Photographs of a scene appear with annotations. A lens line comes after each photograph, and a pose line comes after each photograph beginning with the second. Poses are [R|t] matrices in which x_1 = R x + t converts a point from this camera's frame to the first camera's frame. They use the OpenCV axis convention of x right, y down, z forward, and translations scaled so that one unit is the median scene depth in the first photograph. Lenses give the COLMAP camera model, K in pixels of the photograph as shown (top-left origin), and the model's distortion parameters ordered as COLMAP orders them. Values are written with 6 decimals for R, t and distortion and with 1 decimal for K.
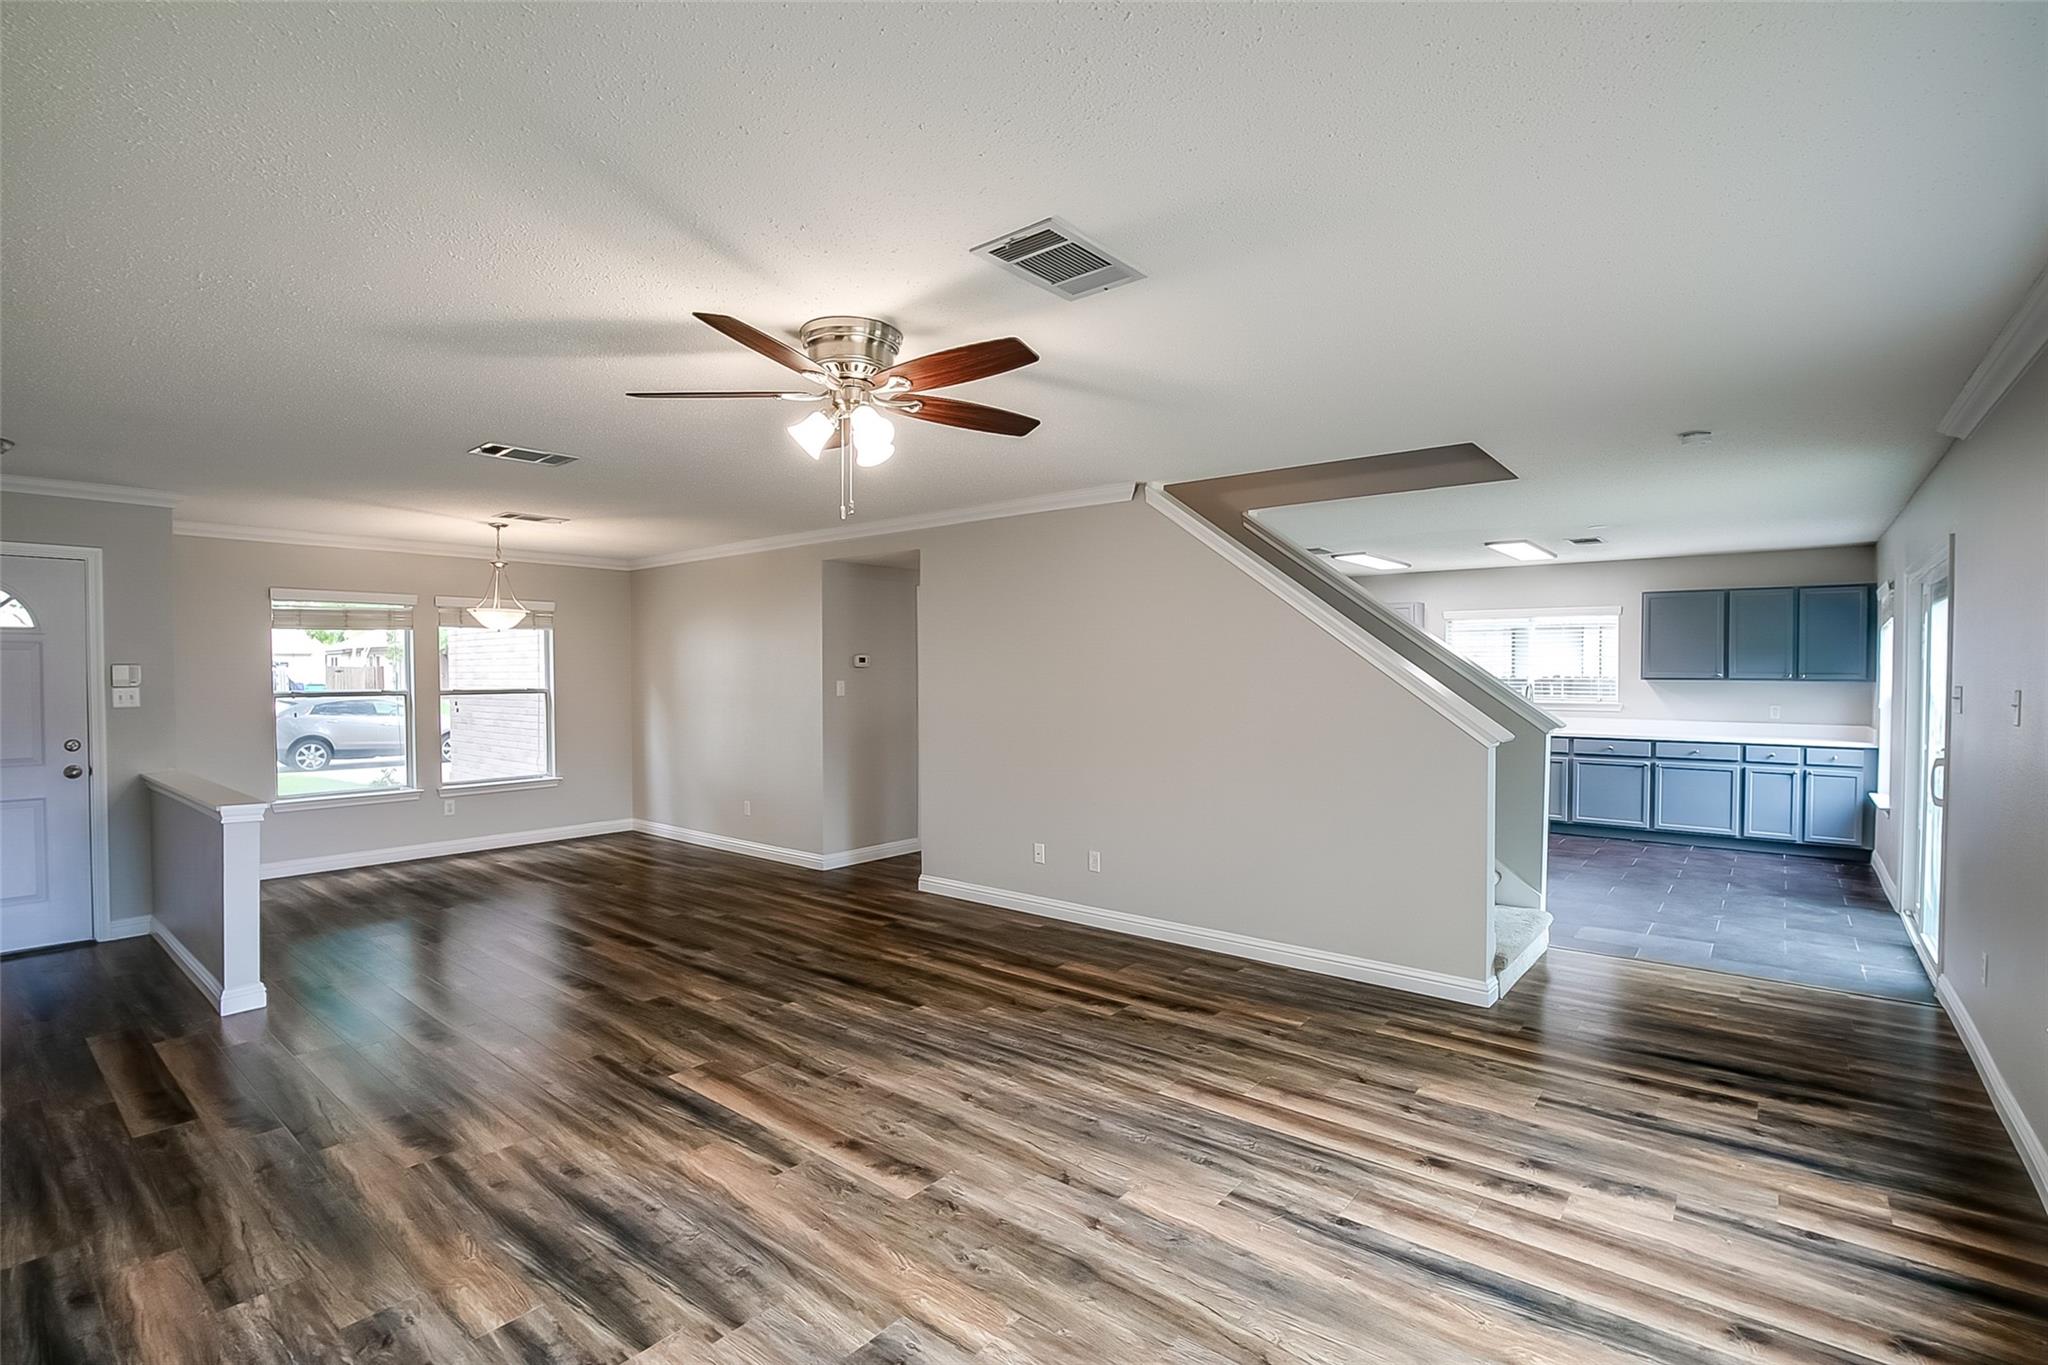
lens RADIAL K [[938.8, 0, 1024.9], [0, 938.8, 691.2], [0, 0, 1]] dist [-0.036664, 0.008064]
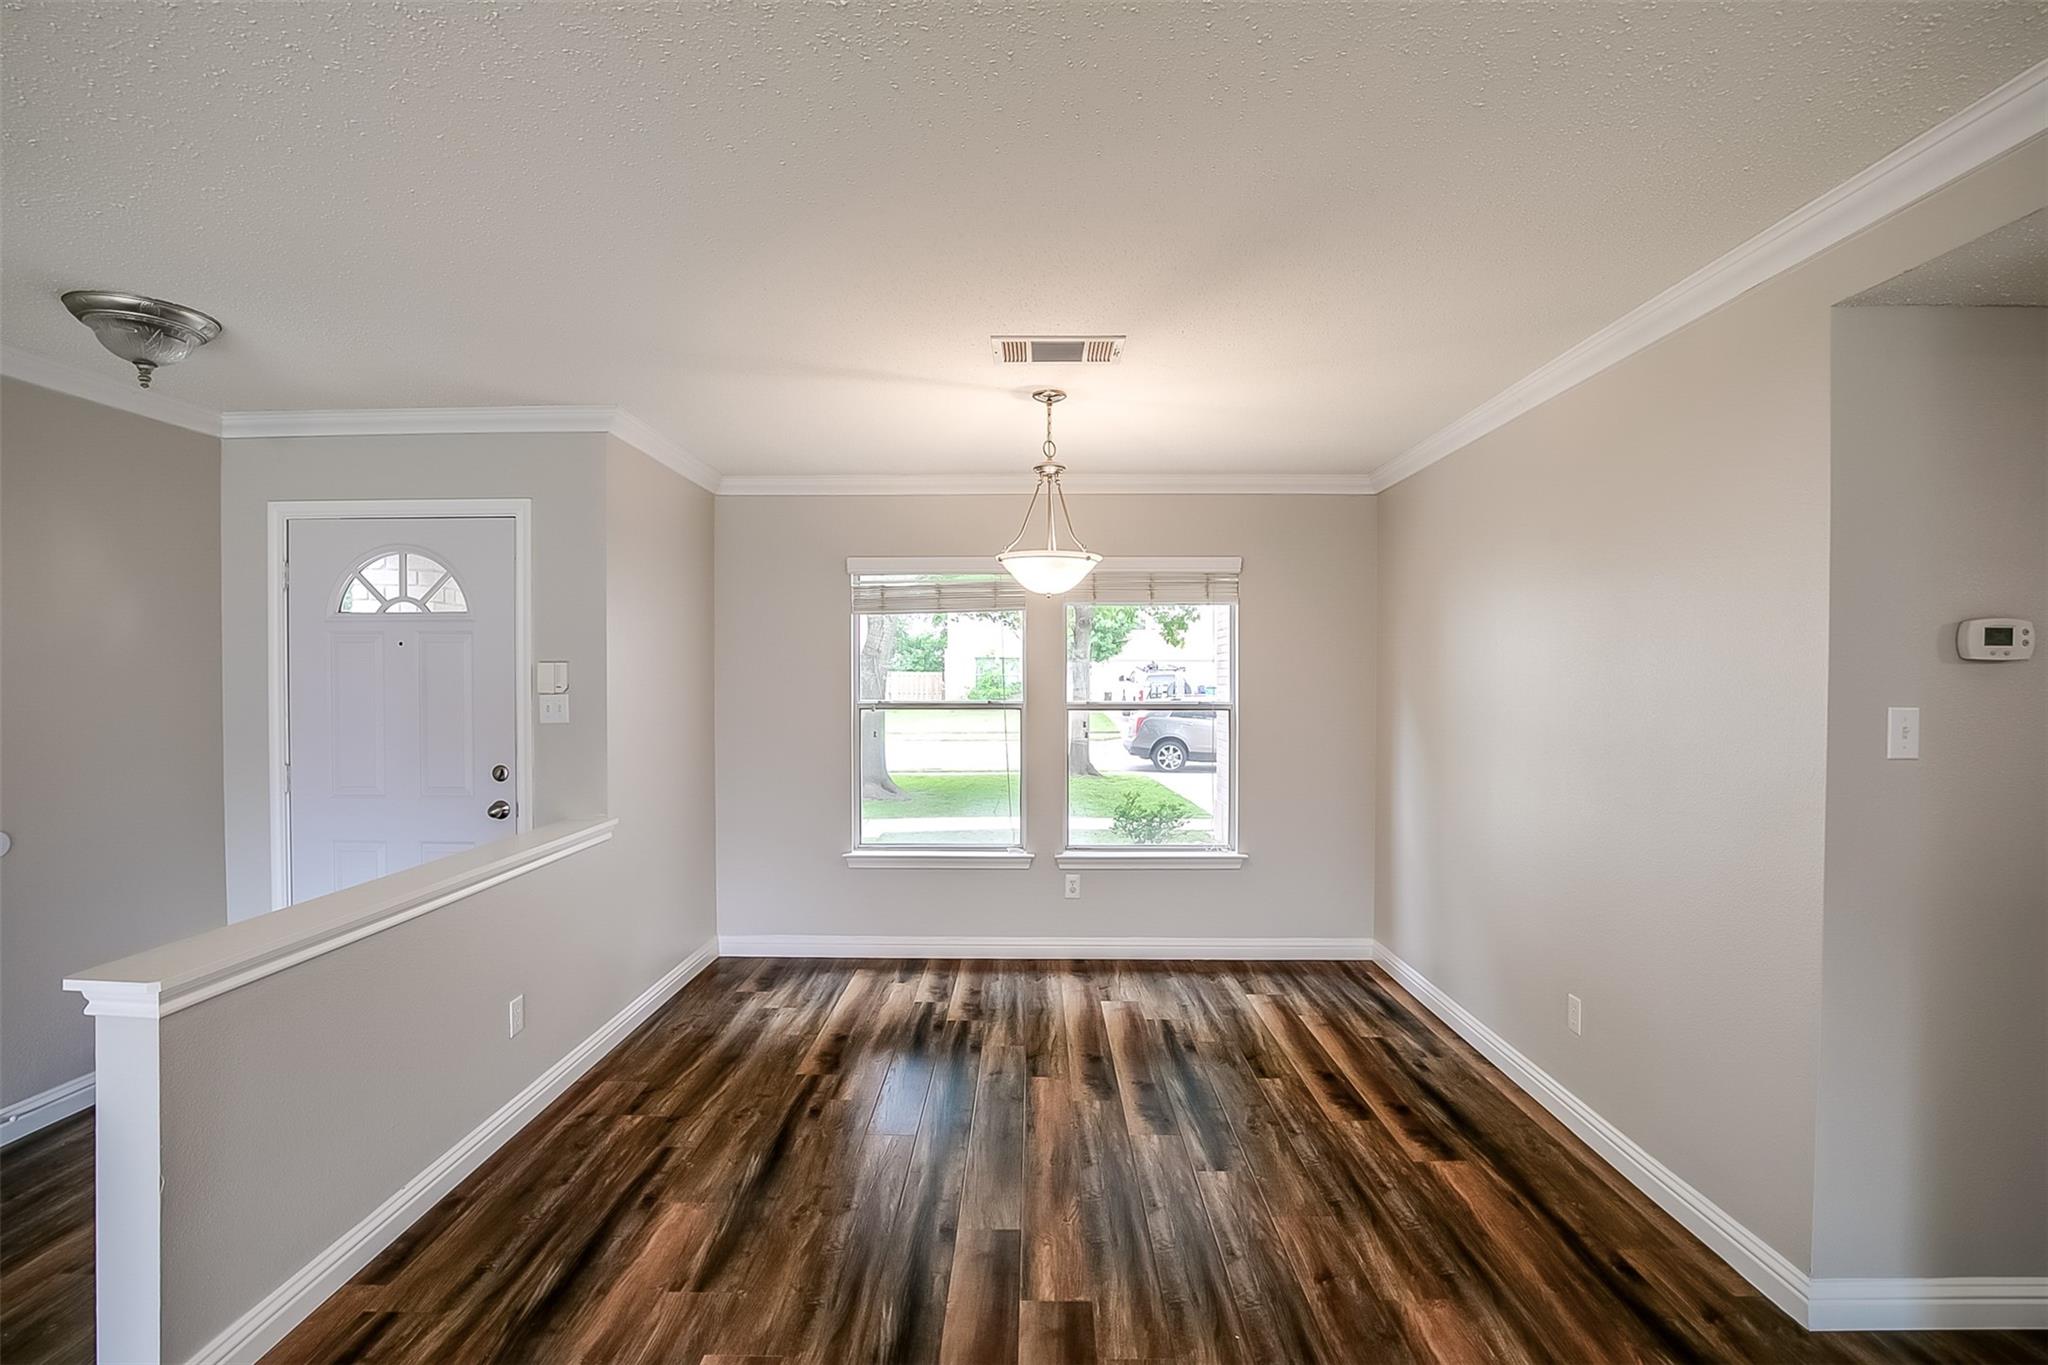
lens RADIAL K [[933.0, 0, 1026.4], [0, 933.0, 690.3], [0, 0, 1]] dist [-0.031126, 0.000227]
pose [[0.622642, 0.013996, -0.782382, -0.274543], [-0.019352, 0.999810, 0.002485, -0.021925], [0.782268, 0.013593, 0.622794, 1.142174]]
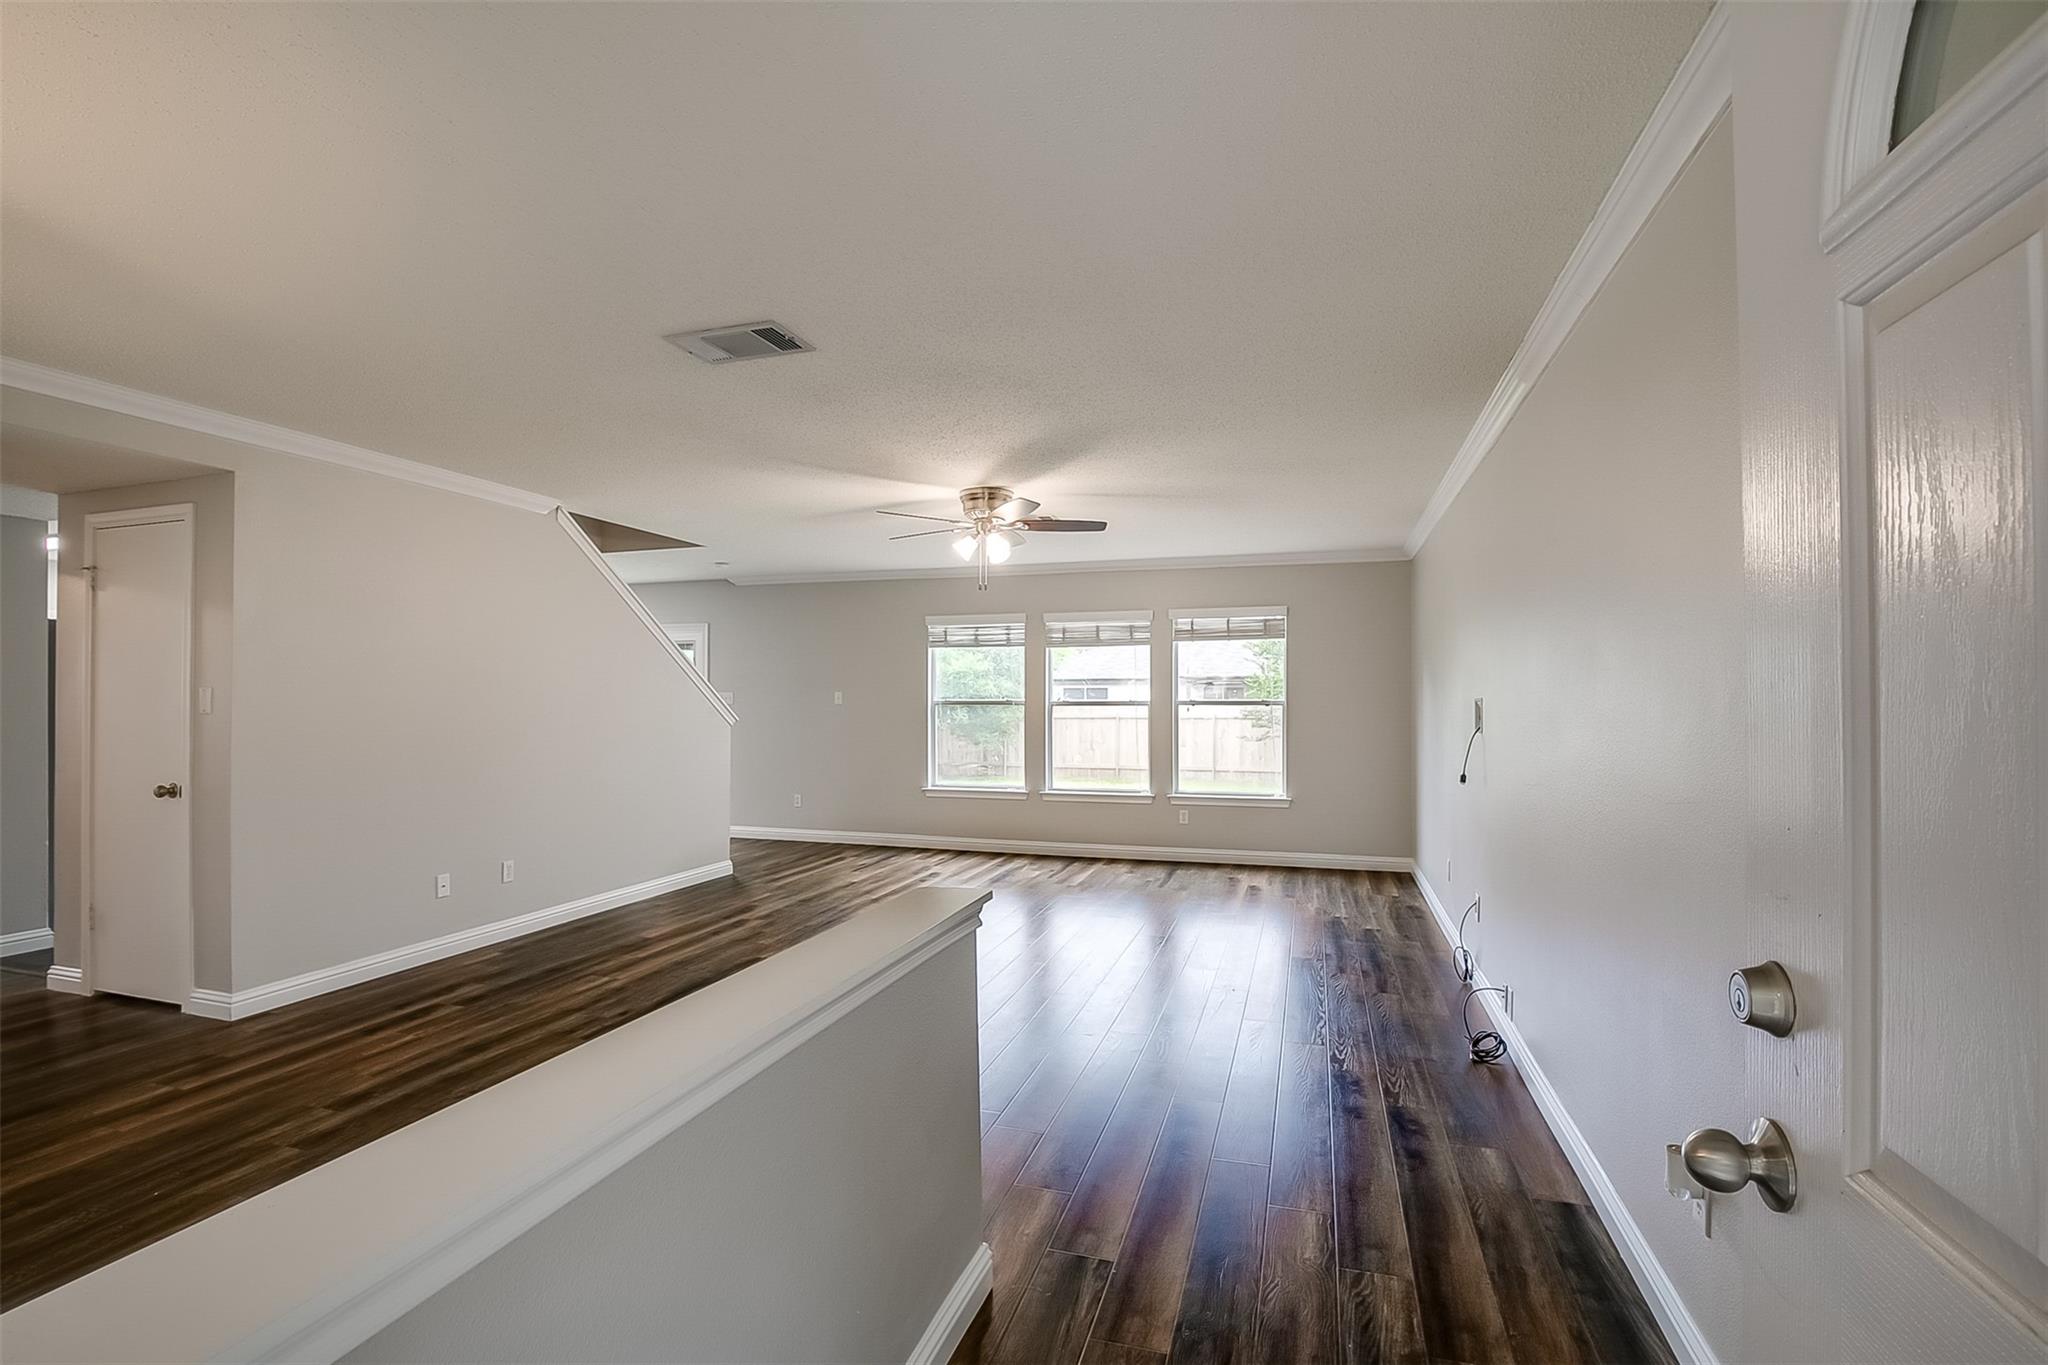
lens RADIAL K [[933.0, 0, 1026.4], [0, 933.0, 690.3], [0, 0, 1]] dist [-0.031126, 0.000227]
pose [[-0.381609, 0.010556, 0.924264, -1.454029], [0.018845, 0.999816, -0.003639, 0.011842], [-0.924132, 0.016029, -0.381738, 1.242696]]
